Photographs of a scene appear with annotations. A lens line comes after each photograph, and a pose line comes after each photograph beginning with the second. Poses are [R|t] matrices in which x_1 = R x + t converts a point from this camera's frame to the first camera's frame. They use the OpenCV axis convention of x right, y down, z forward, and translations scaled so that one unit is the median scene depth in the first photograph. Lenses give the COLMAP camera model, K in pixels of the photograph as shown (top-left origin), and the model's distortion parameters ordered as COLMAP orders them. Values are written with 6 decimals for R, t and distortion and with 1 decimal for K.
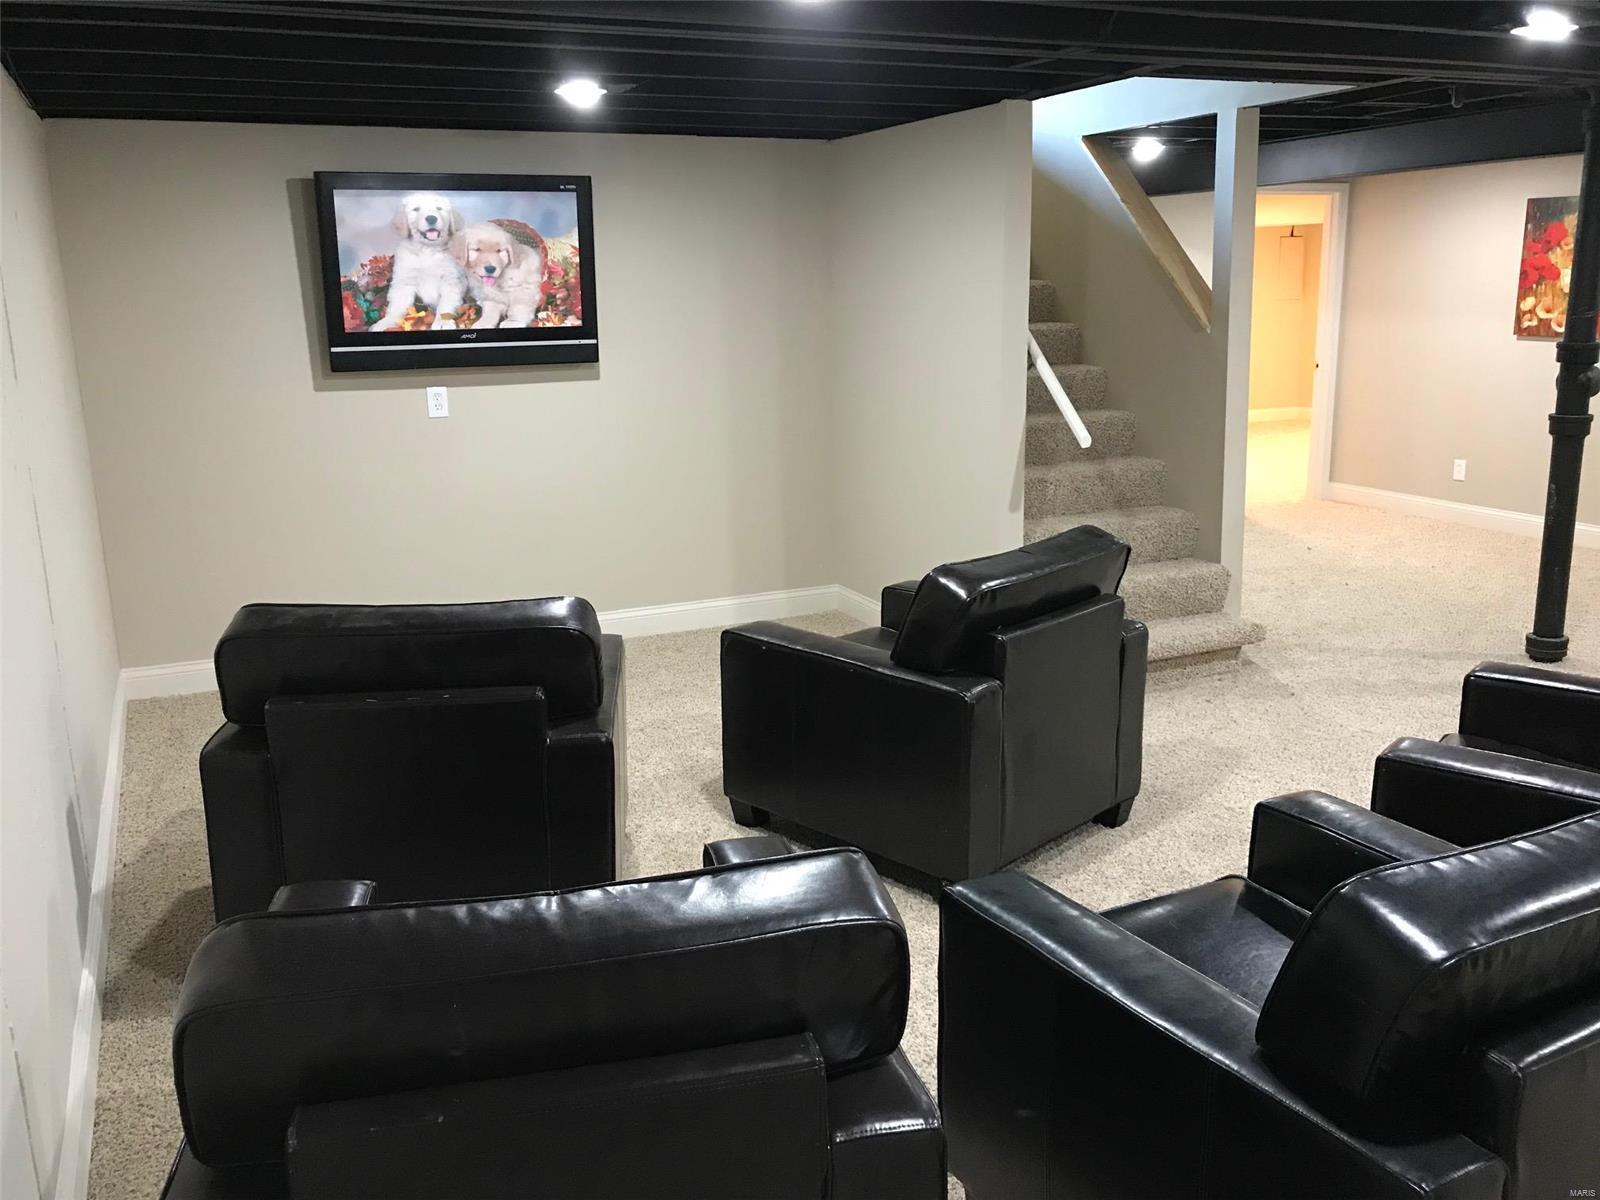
lens RADIAL K [[1312.8, 0, 803.0], [0, 1312.8, 587.6], [0, 0, 1]] dist [0.002056, -0.005185]
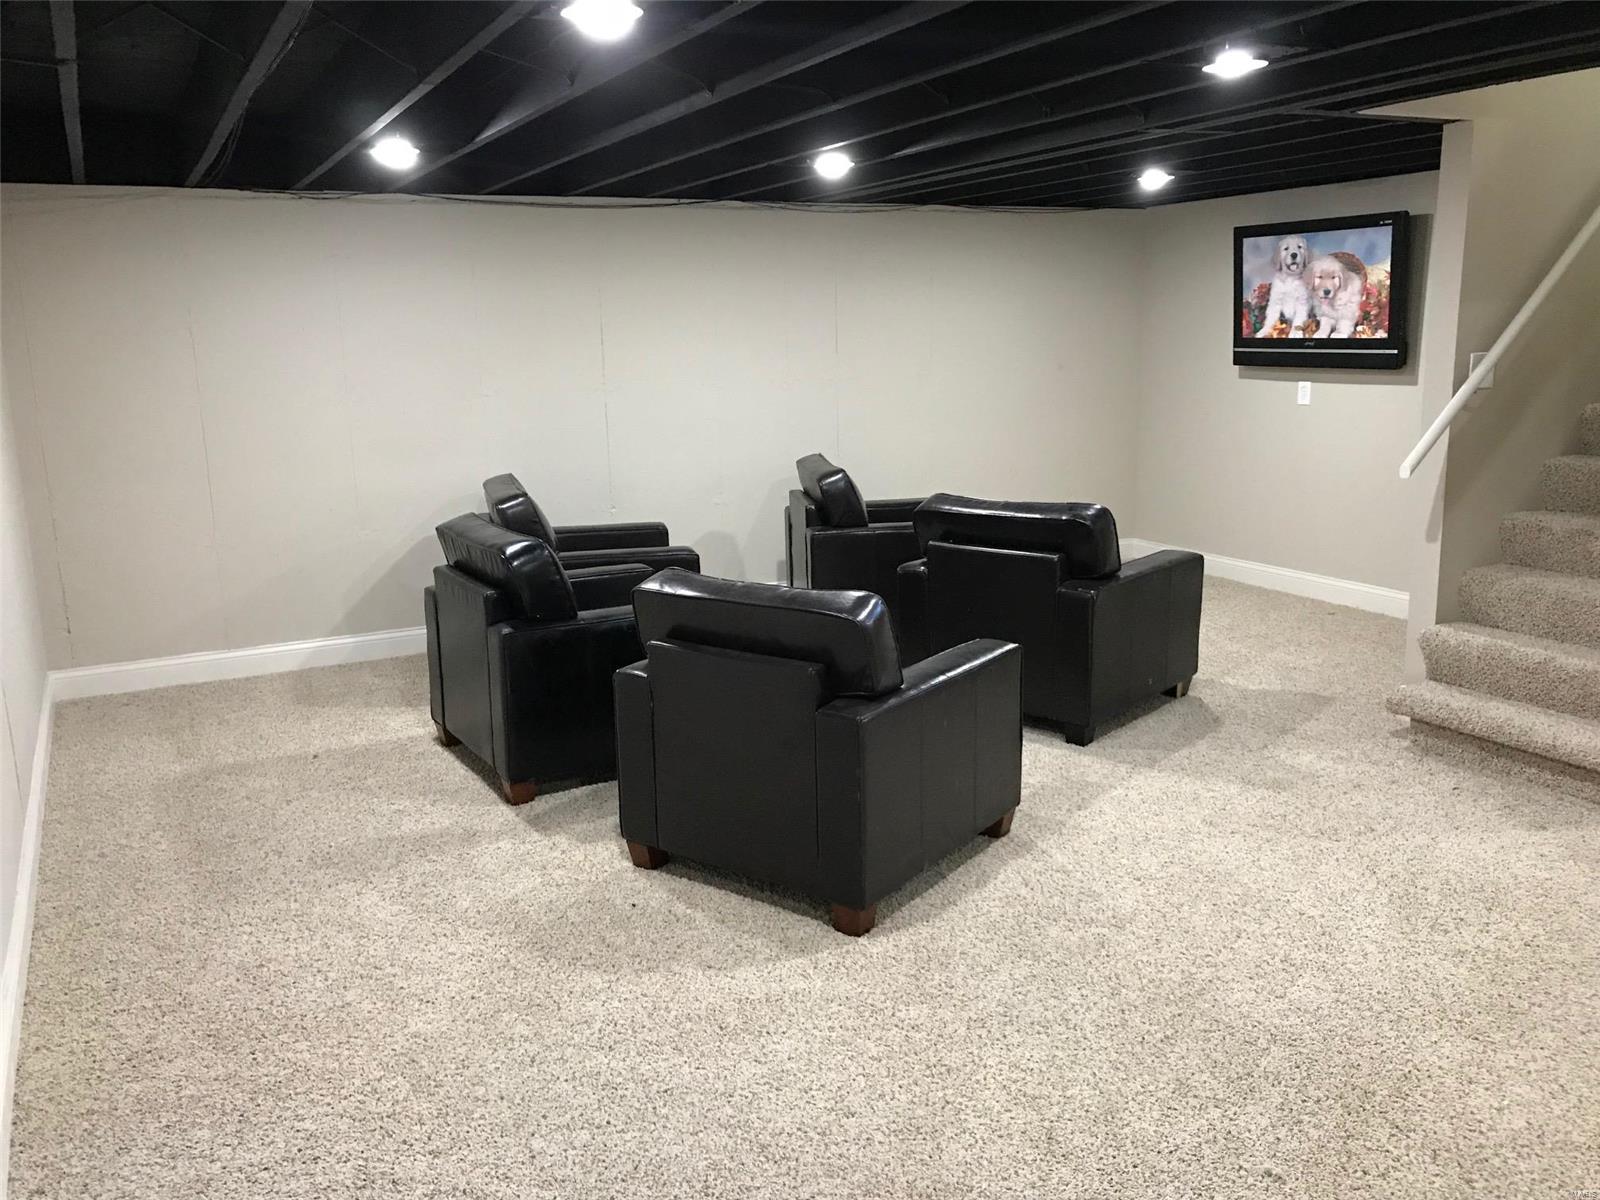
lens RADIAL K [[1312.8, 0, 803.0], [0, 1312.8, 587.6], [0, 0, 1]] dist [0.002056, -0.005185]
pose [[0.039799, 0.214243, -0.975969, 1.046362], [-0.206467, 0.957427, 0.201753, -0.119651], [0.977644, 0.193476, 0.082339, 0.453043]]
